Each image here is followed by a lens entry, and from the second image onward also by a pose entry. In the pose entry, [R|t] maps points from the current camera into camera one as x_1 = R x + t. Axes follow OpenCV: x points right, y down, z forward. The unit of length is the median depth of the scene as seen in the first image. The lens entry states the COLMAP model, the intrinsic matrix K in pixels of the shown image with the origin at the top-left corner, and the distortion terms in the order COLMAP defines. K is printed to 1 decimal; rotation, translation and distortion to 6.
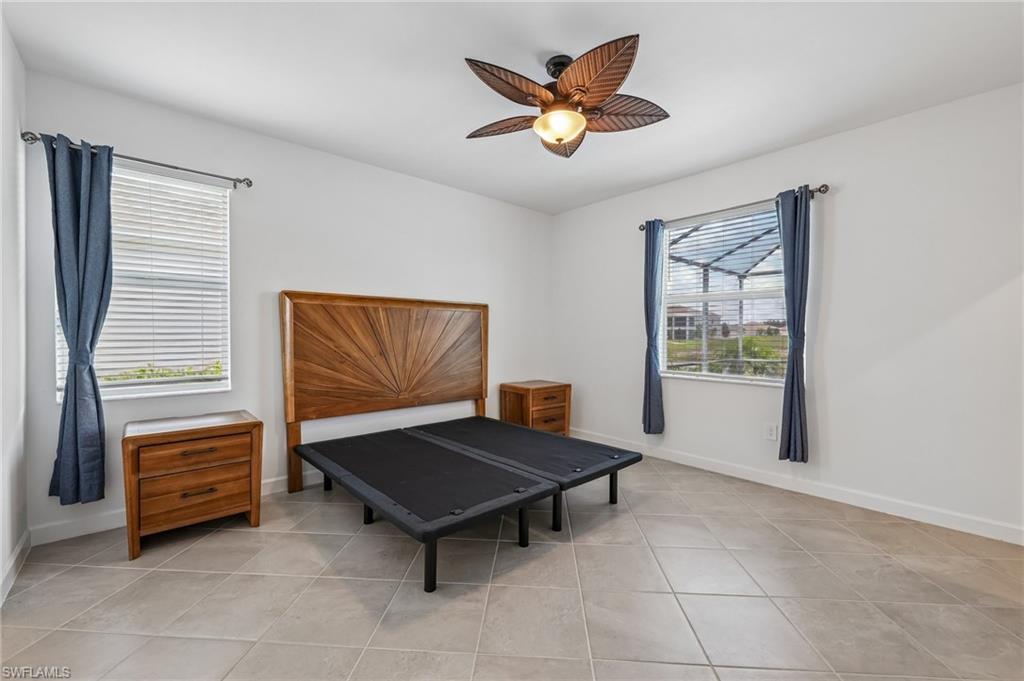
lens RADIAL K [[425.9, 0, 510.5], [0, 425.9, 341.8], [0, 0, 1]] dist [-0.000081, -0.000014]
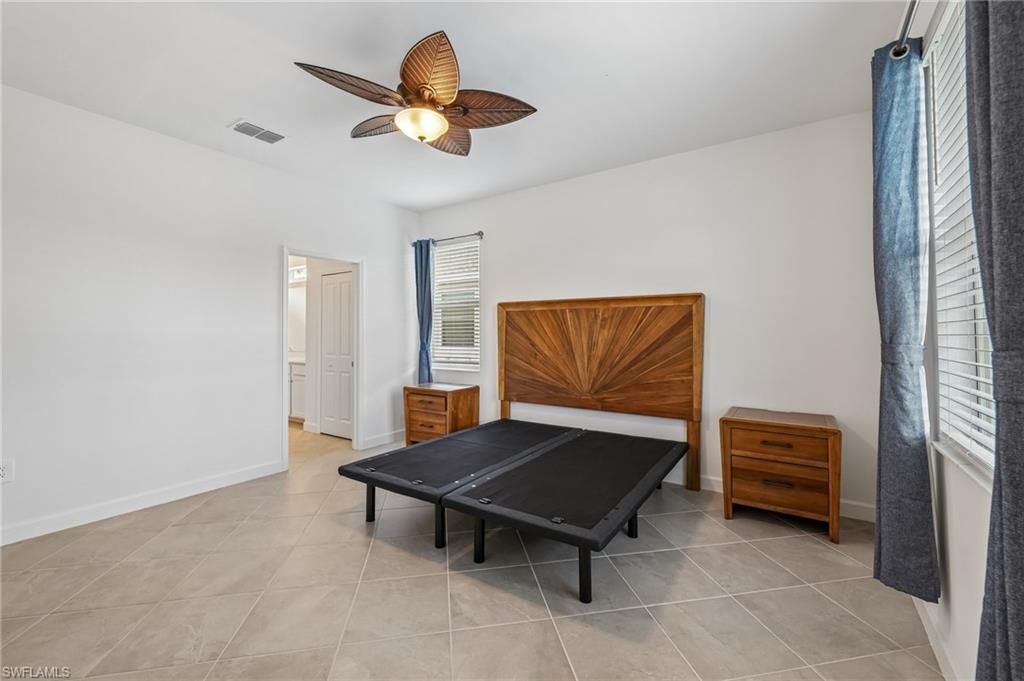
lens RADIAL K [[425.9, 0, 510.5], [0, 425.9, 341.8], [0, 0, 1]] dist [-0.000081, -0.000014]
pose [[0.232143, 0.017787, -0.972519, 0.741540], [-0.012657, 0.999803, 0.015265, -0.015132], [0.972599, 0.008765, 0.232323, 0.661276]]
